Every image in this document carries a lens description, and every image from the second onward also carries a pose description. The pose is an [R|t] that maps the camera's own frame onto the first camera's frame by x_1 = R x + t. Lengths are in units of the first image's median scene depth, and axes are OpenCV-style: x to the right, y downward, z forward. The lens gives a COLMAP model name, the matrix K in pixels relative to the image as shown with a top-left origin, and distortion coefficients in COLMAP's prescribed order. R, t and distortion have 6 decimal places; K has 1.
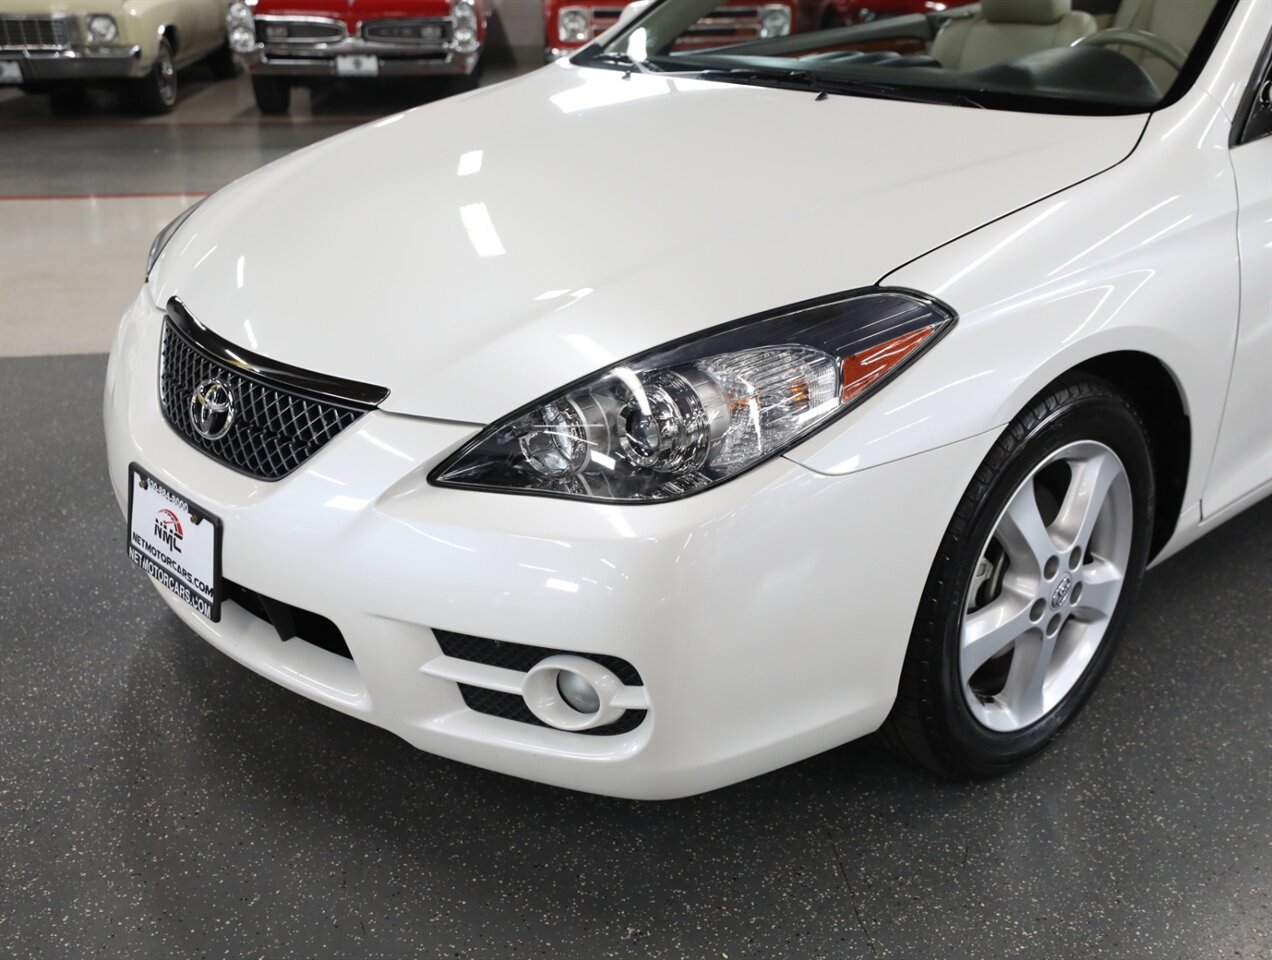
lens RADIAL K [[1294.2, 0, 650.9], [0, 1294.2, 525.5], [0, 0, 1]] dist [0.024371, 0.015013]
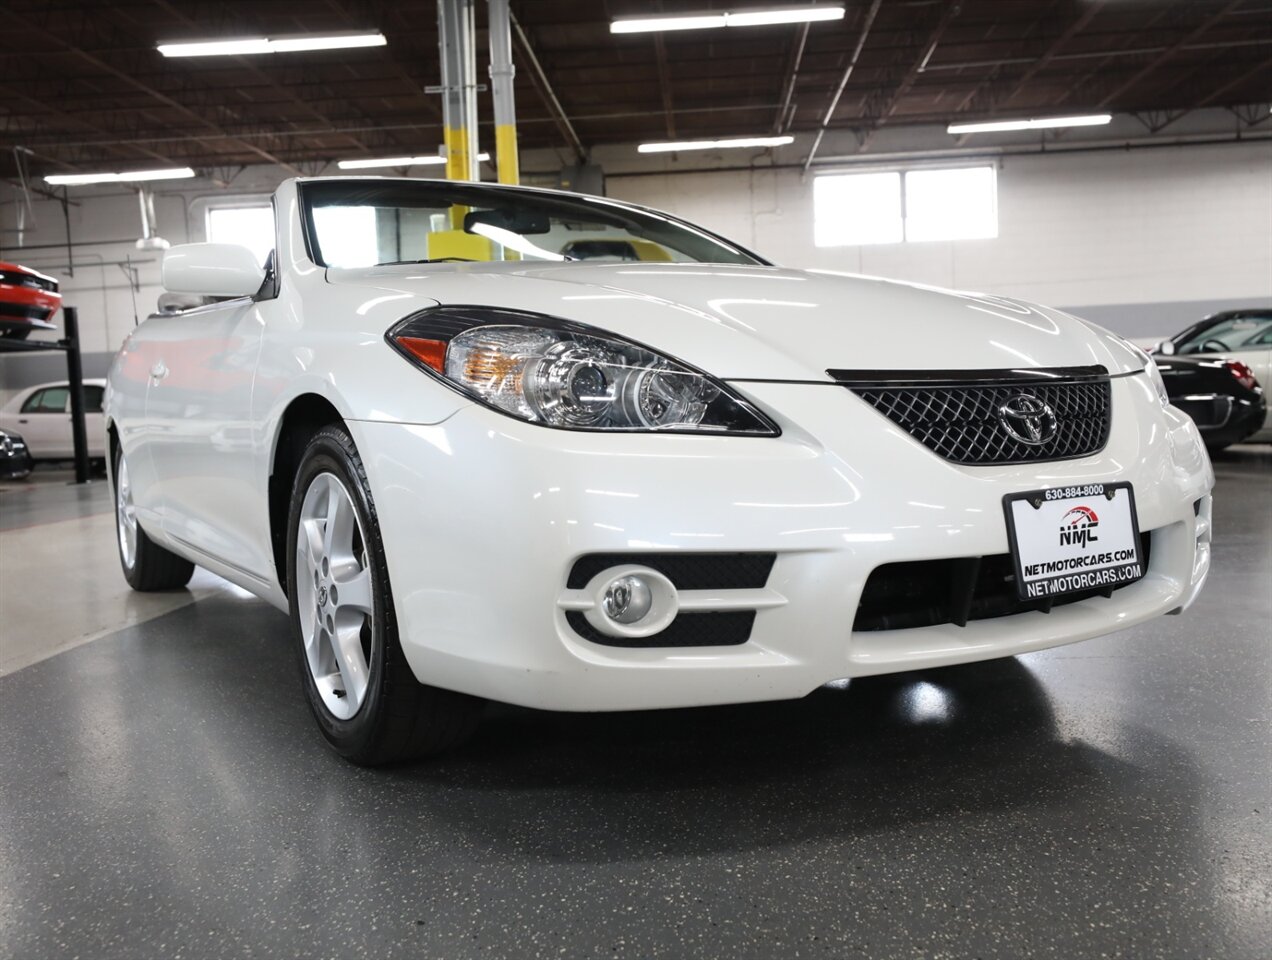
lens RADIAL K [[1090.5, 0, 636.0], [0, 1090.5, 480.0], [0, 0, 1]] dist [0.007454, 0.013143]
pose [[0.174322, -0.070683, 0.982149, -1.307779], [0.437827, 0.898965, -0.013013, -0.177799], [-0.881997, 0.432280, 0.187656, 1.144242]]
